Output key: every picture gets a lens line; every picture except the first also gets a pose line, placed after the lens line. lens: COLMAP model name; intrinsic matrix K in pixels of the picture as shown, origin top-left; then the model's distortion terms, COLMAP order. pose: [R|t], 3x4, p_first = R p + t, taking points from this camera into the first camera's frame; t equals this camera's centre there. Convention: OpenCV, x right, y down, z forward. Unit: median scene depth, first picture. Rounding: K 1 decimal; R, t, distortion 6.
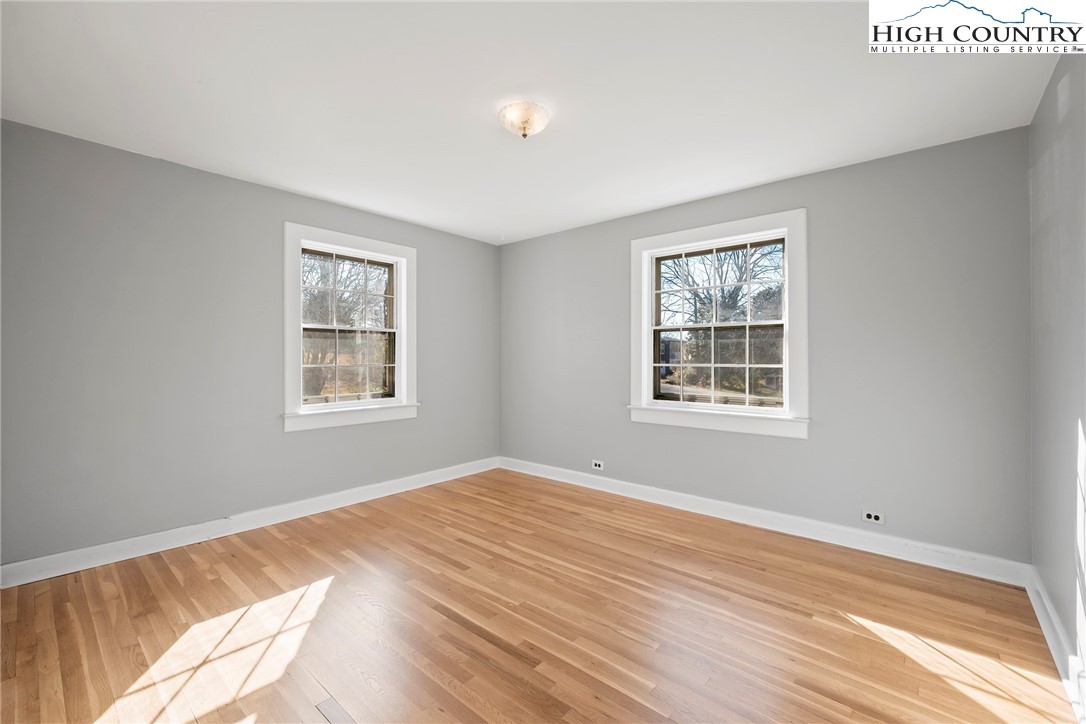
lens RADIAL K [[456.9, 0, 540.5], [0, 456.9, 353.1], [0, 0, 1]] dist [-0.001192, -0.000186]
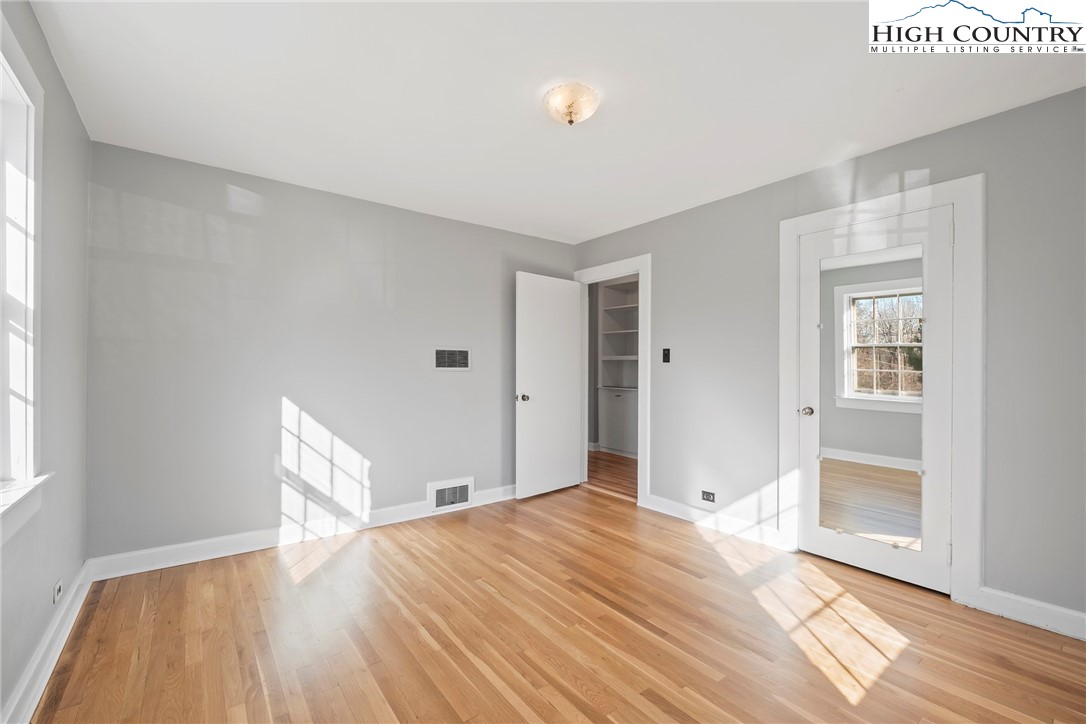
lens RADIAL K [[464.2, 0, 537.4], [0, 464.2, 364.4], [0, 0, 1]] dist [-0.003922, -0.000430]
pose [[-0.976813, -0.004632, 0.214045, -0.171467], [-0.006106, 0.999962, -0.006224, 0.012730], [-0.214008, -0.007386, -0.976804, 1.930411]]
